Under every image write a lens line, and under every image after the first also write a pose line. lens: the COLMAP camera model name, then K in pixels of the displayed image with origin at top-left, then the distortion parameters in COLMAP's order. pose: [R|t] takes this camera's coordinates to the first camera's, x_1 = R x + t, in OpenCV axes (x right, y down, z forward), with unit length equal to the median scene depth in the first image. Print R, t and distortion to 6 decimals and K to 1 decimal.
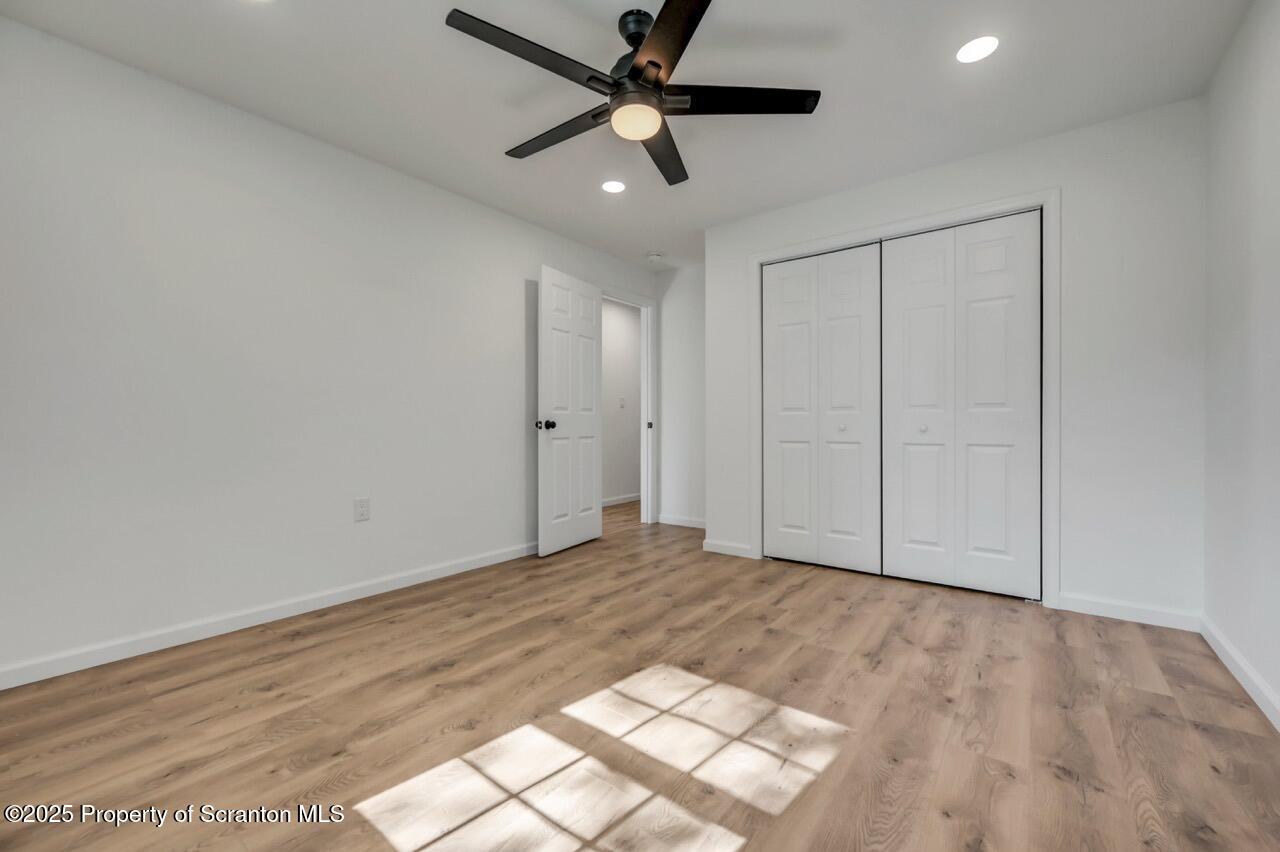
lens RADIAL K [[506.6, 0, 642.0], [0, 506.6, 425.3], [0, 0, 1]] dist [0.003171, 0.000162]
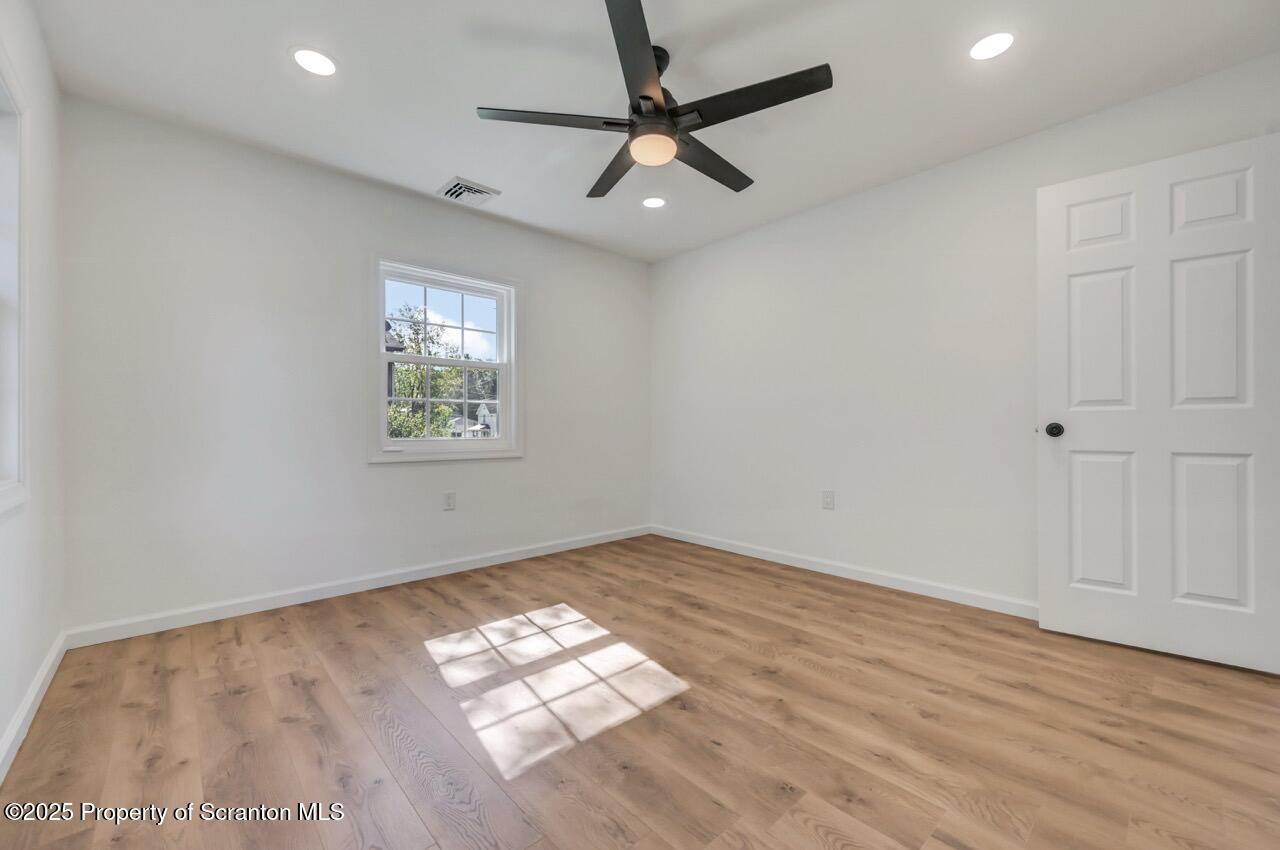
lens RADIAL K [[506.6, 0, 640.6], [0, 506.6, 424.1], [0, 0, 1]] dist [0.003171, 0.000162]
pose [[-0.165929, -0.005369, -0.986123, 0.833952], [0.001962, 0.999981, -0.005775, -0.007424], [0.986136, -0.002893, -0.165916, 0.910785]]
